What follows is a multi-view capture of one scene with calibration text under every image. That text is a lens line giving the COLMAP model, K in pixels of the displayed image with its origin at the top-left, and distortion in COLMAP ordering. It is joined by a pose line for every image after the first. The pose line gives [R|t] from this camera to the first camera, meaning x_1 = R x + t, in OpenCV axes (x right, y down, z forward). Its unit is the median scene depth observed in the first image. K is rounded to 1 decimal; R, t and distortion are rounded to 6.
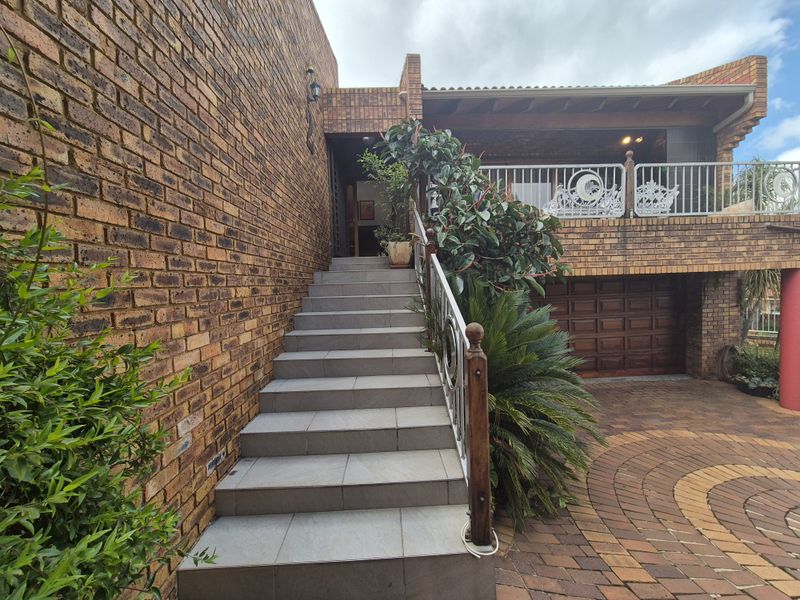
lens RADIAL K [[329.8, 0, 399.1], [0, 329.8, 300.4], [0, 0, 1]] dist [0.016561, 0.001138]
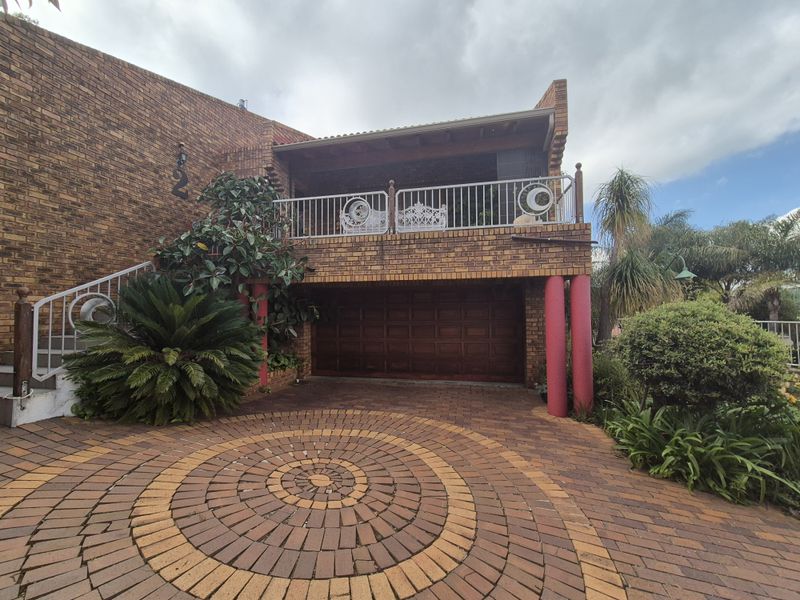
lens RADIAL K [[329.8, 0, 374.2], [0, 329.8, 292.0], [0, 0, 1]] dist [0.016561, 0.001138]
pose [[0.959005, 0.011075, -0.283172, 0.979710], [-0.033333, 0.996708, -0.073905, 0.051238], [0.281421, 0.080314, 0.956217, -0.141029]]
